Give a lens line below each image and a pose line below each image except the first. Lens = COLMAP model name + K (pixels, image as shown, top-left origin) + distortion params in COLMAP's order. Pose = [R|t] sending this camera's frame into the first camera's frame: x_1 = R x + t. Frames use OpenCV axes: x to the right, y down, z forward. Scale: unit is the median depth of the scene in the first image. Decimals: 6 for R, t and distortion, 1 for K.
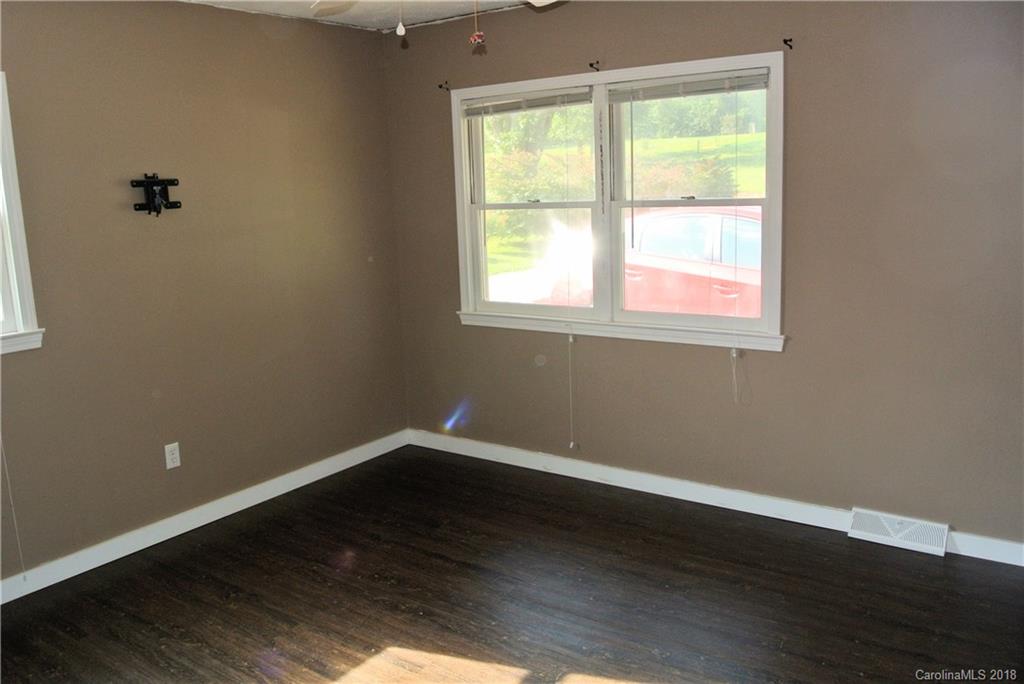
lens RADIAL K [[837.0, 0, 511.2], [0, 837.0, 337.1], [0, 0, 1]] dist [-0.066369, 0.003092]
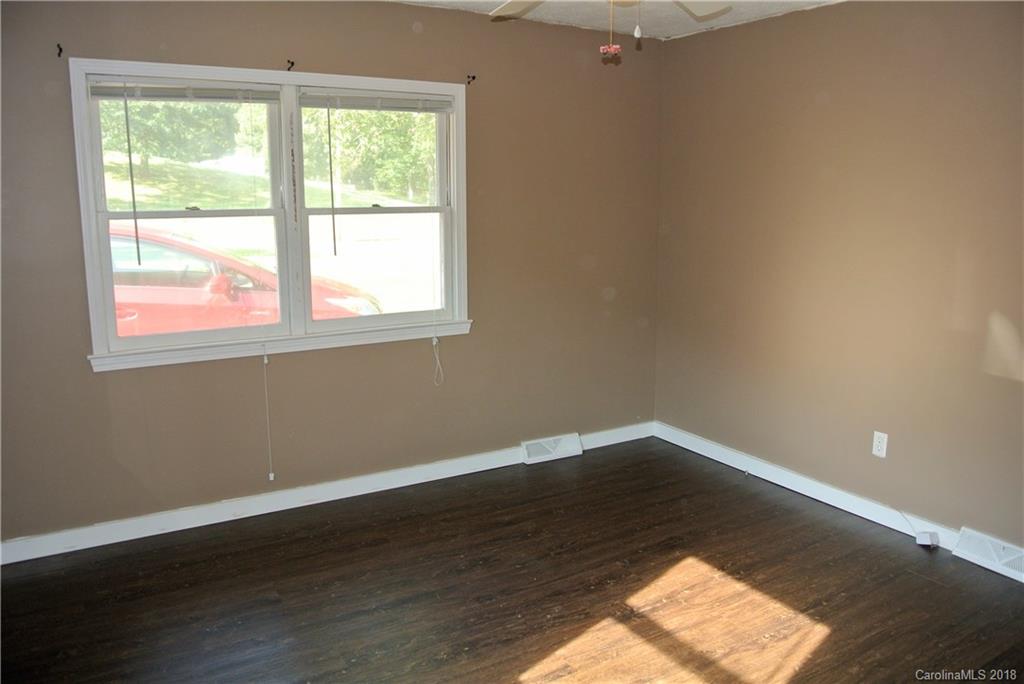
lens RADIAL K [[799.7, 0, 509.6], [0, 799.7, 340.2], [0, 0, 1]] dist [-0.066706, 0.005481]
pose [[0.383871, -0.129822, 0.914215, -0.649679], [0.151019, 0.985563, 0.076542, -0.047903], [-0.910954, 0.108682, 0.397934, 0.439728]]
